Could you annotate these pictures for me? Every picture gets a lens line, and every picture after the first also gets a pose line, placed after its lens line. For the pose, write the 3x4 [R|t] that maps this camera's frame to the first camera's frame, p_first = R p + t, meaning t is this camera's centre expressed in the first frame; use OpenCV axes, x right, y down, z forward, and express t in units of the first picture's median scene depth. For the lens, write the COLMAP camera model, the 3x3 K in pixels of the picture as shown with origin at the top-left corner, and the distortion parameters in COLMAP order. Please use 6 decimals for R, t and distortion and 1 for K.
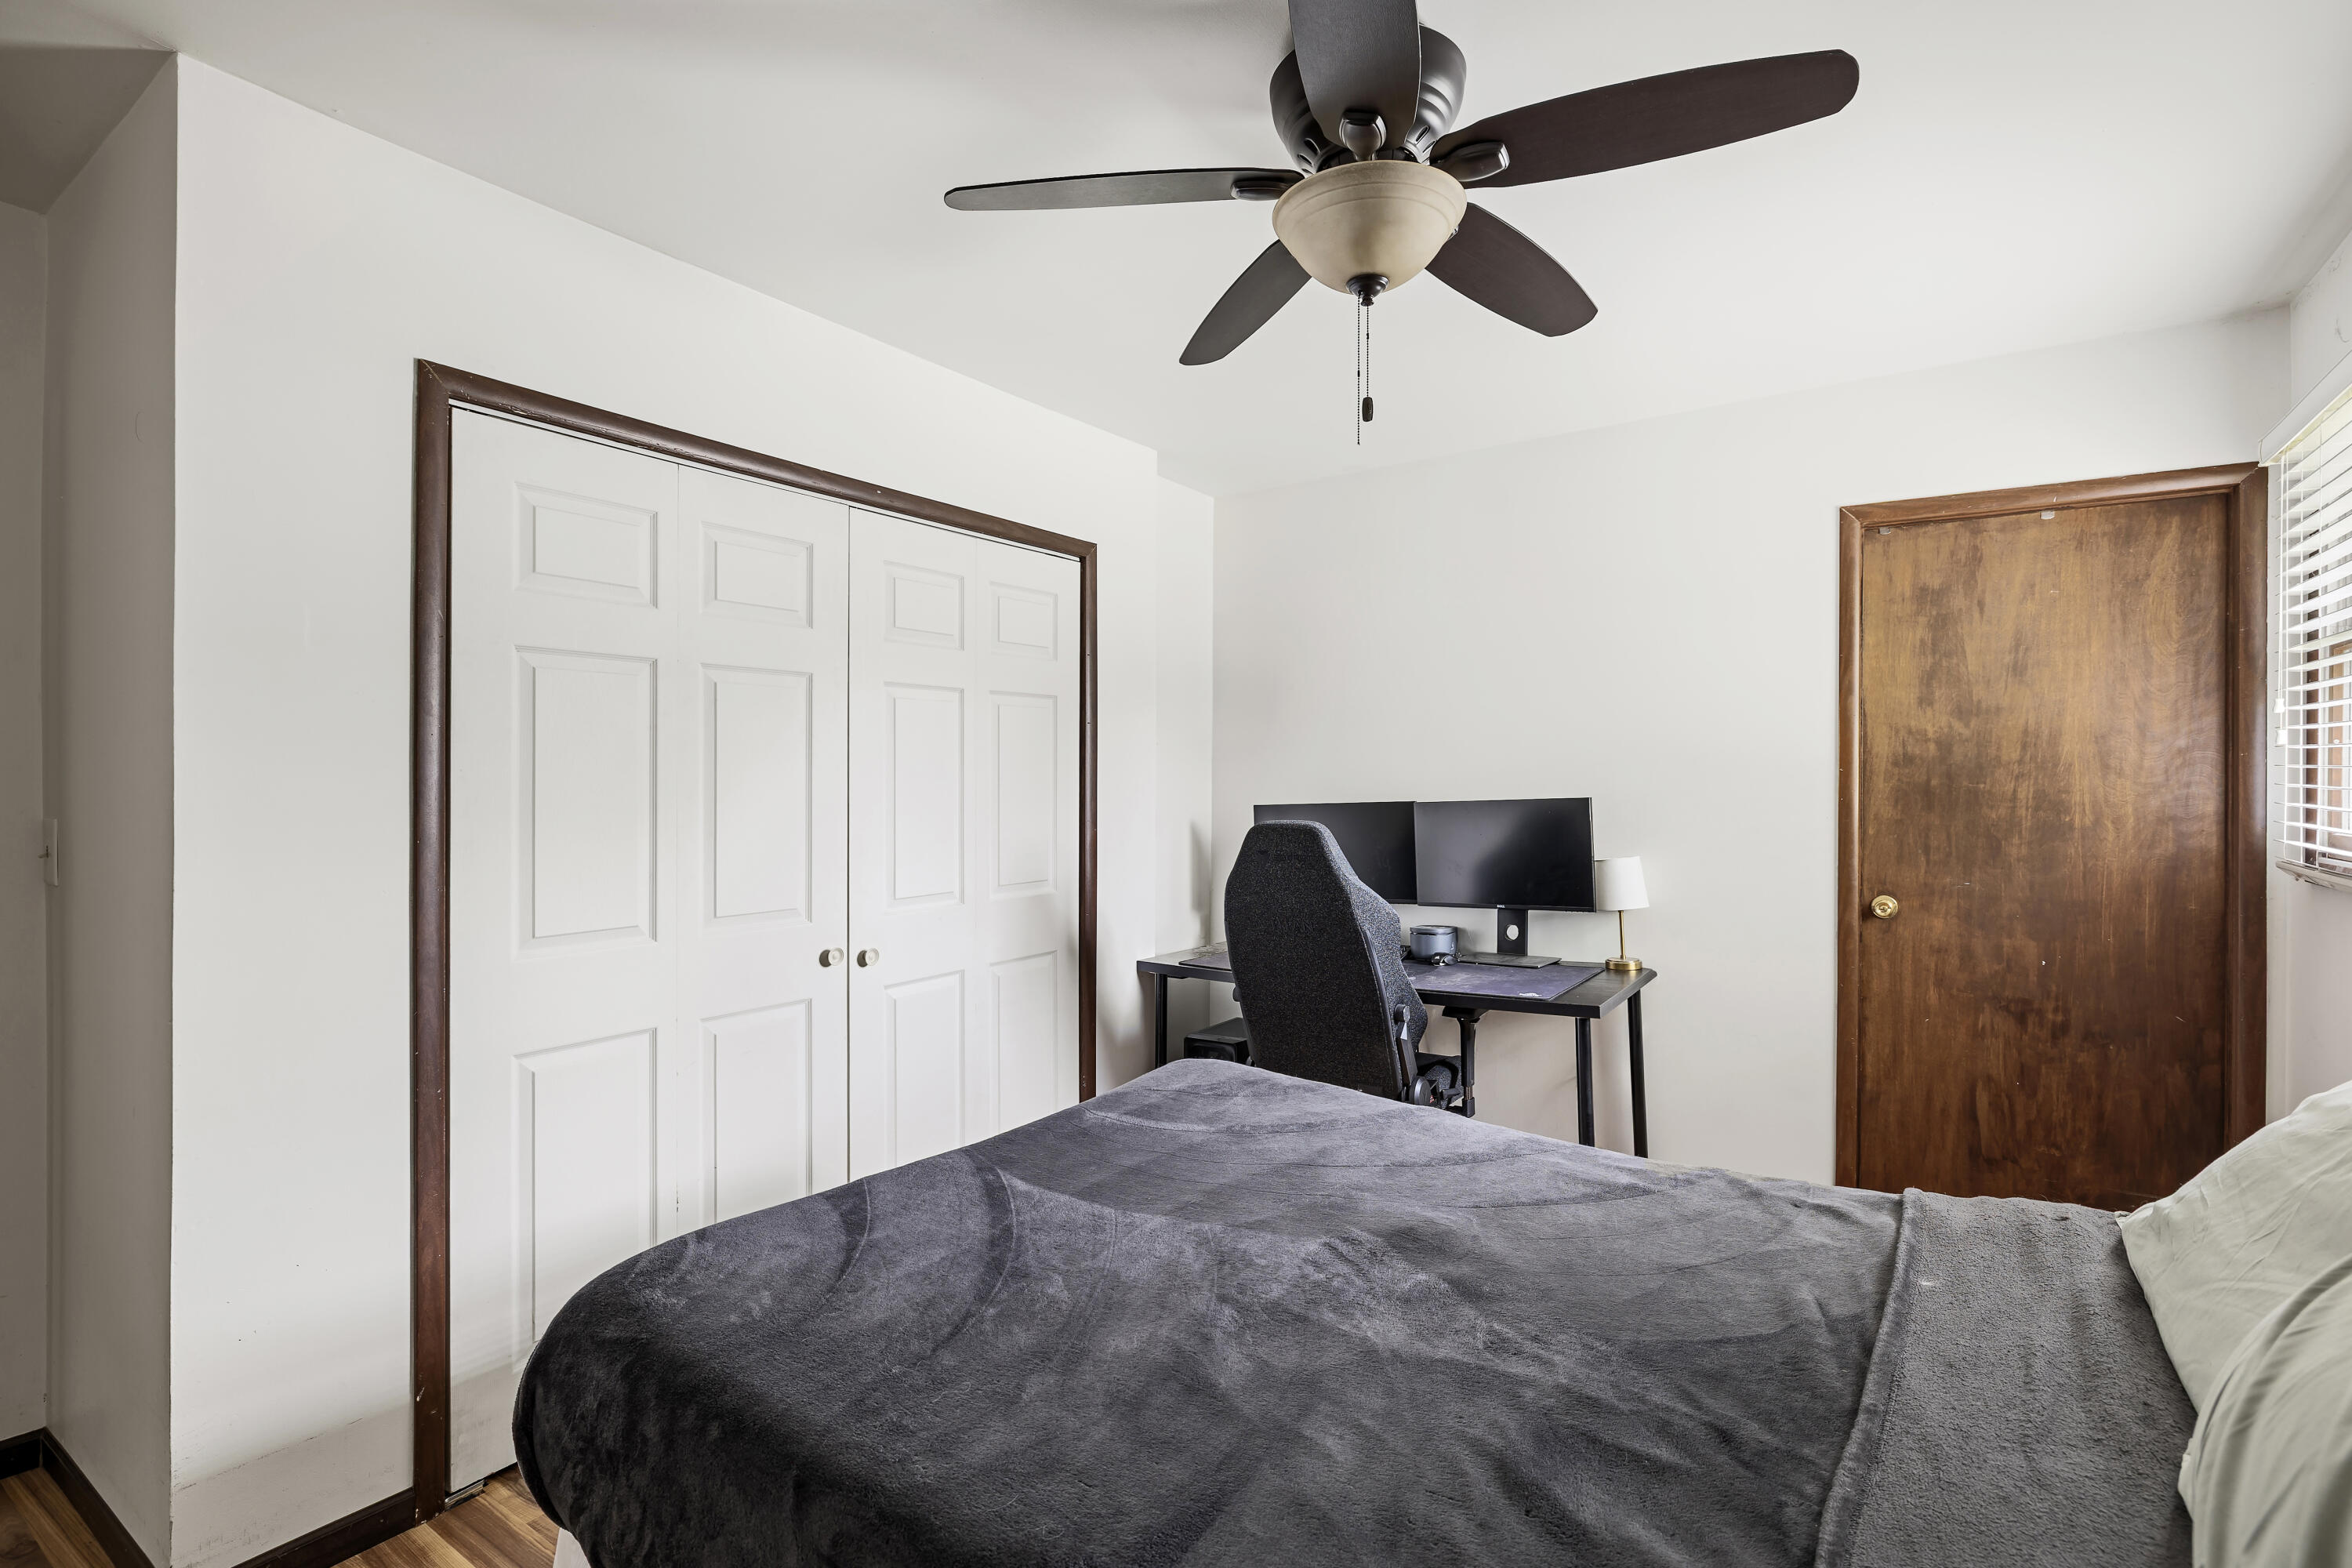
lens RADIAL K [[1127.0, 0, 1183.4], [0, 1127.0, 784.1], [0, 0, 1]] dist [-0.001102, 0.000025]
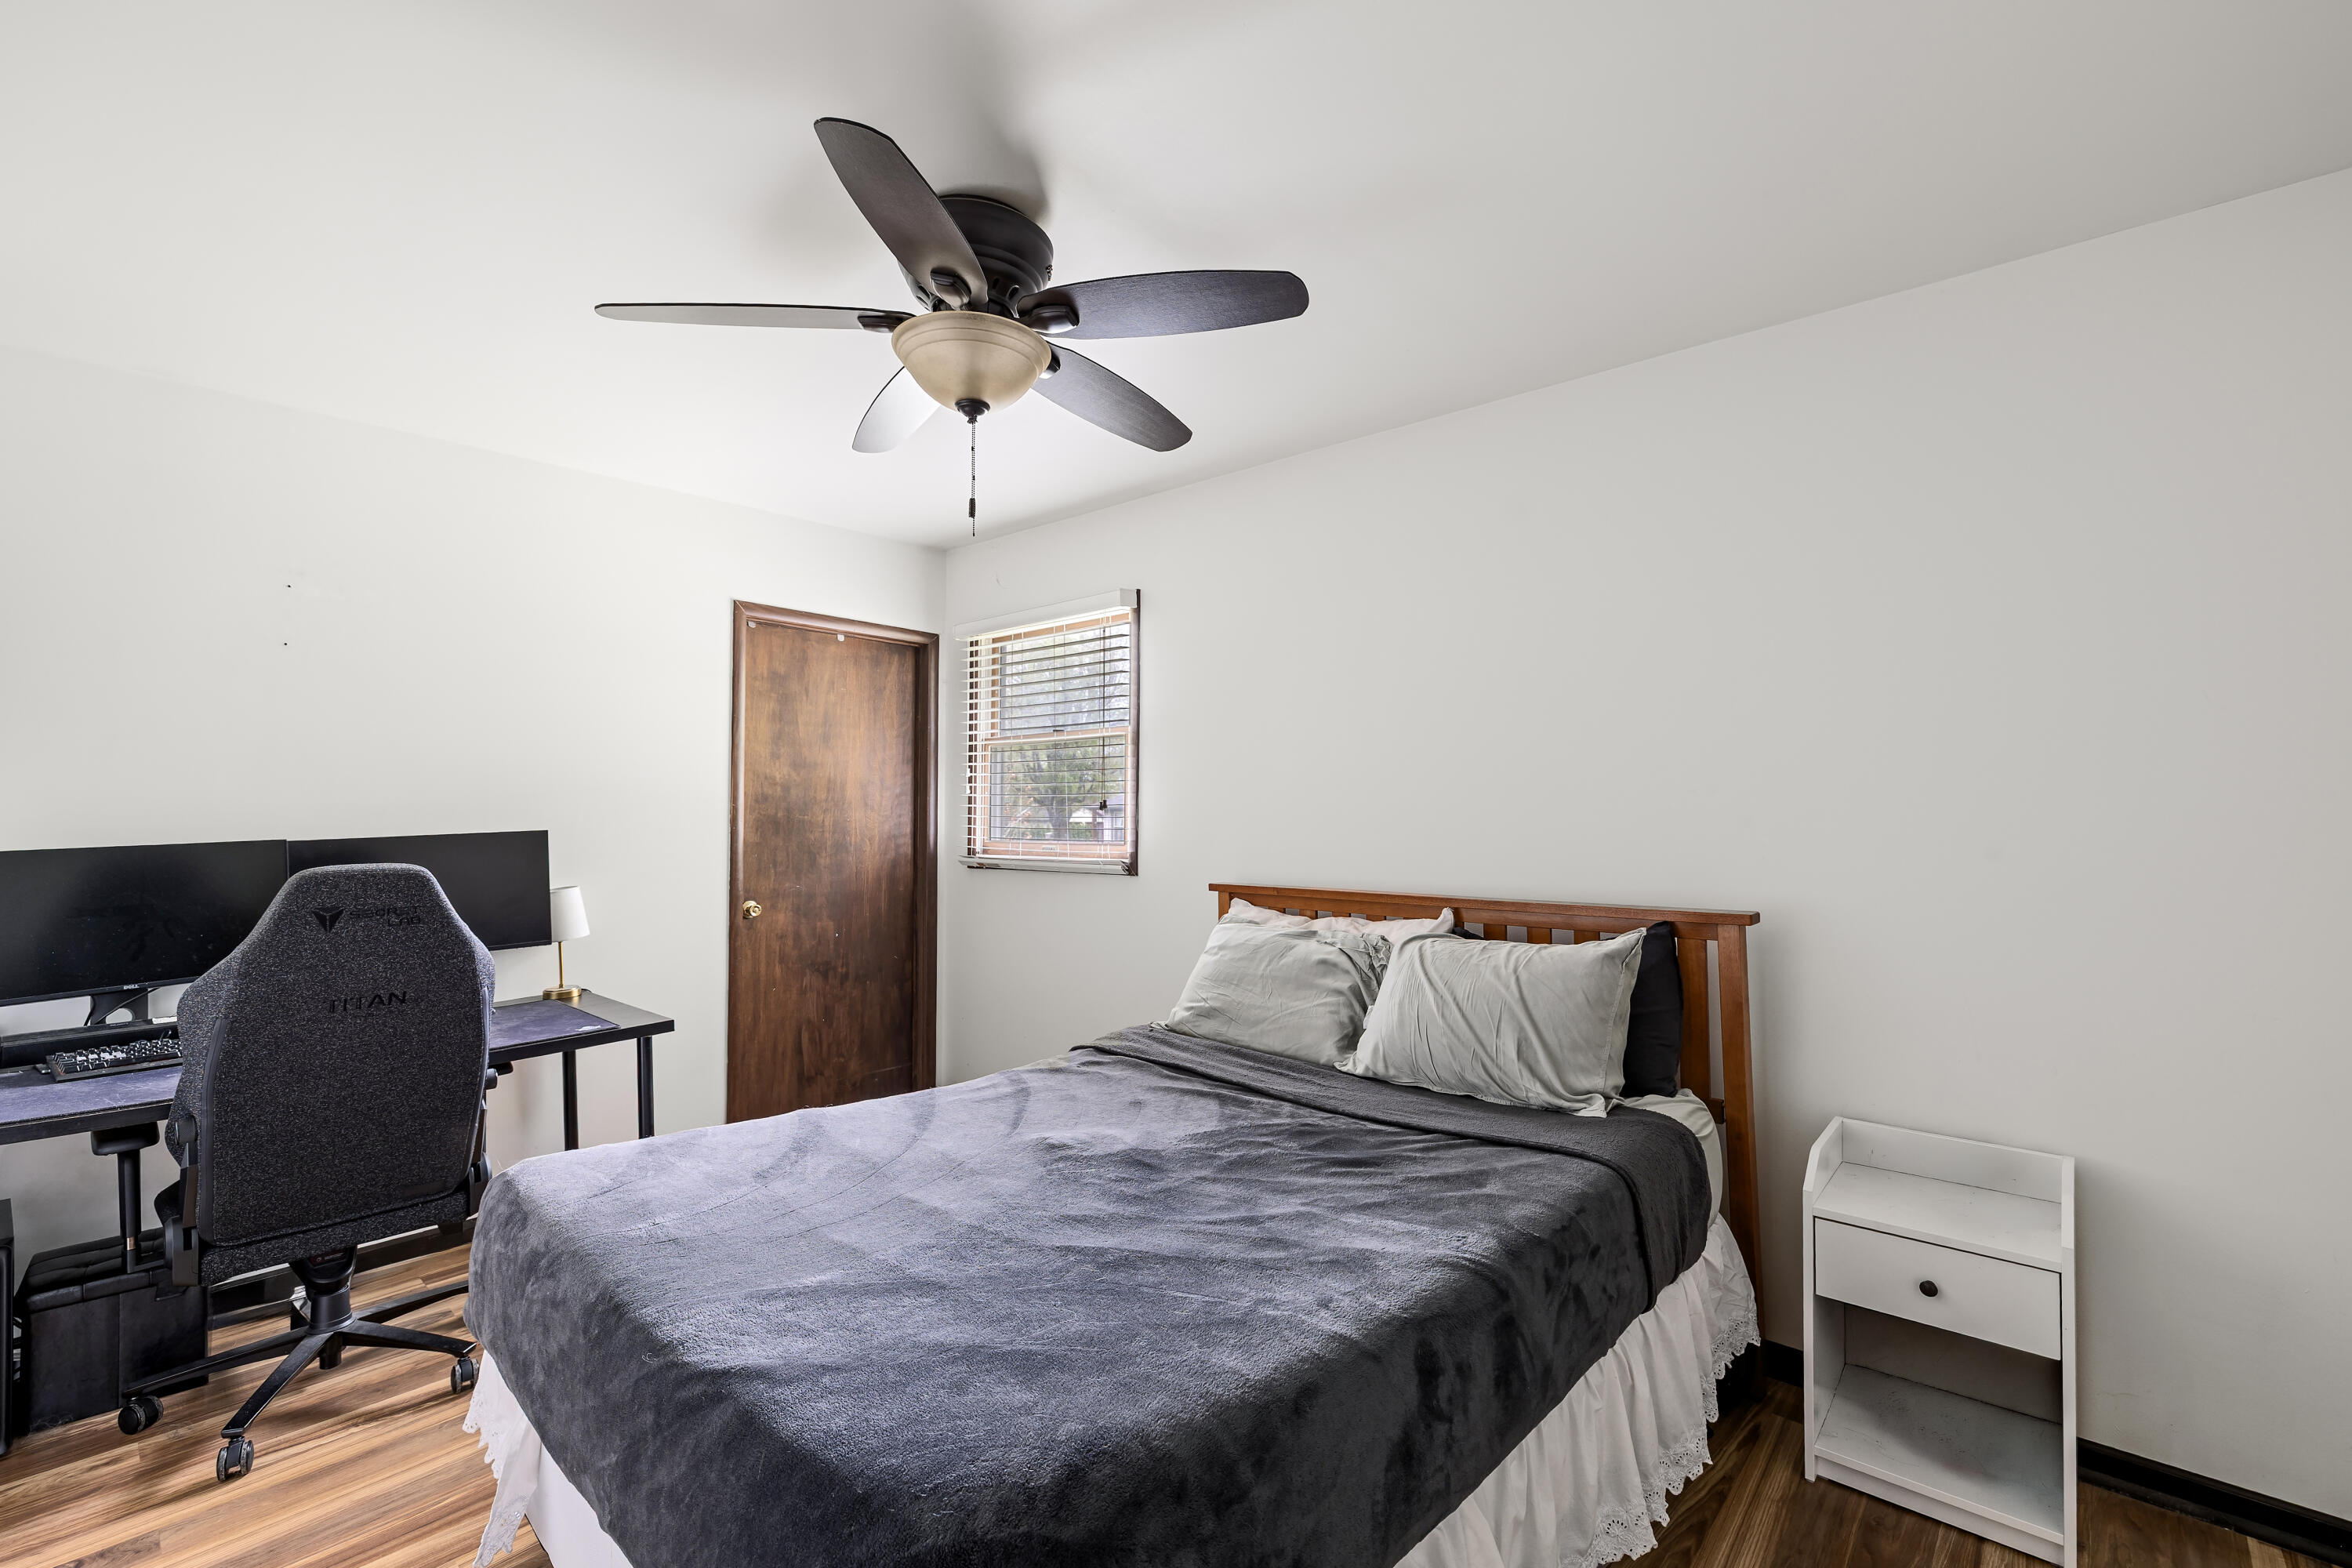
lens RADIAL K [[1029.1, 0, 1183.9], [0, 1029.1, 795.2], [0, 0, 1]] dist [-0.000060, -0.000019]
pose [[0.119636, 0.019510, 0.992626, -0.535914], [0.003498, 0.999792, -0.020072, 0.001457], [-0.992812, 0.005874, 0.119543, 0.368370]]
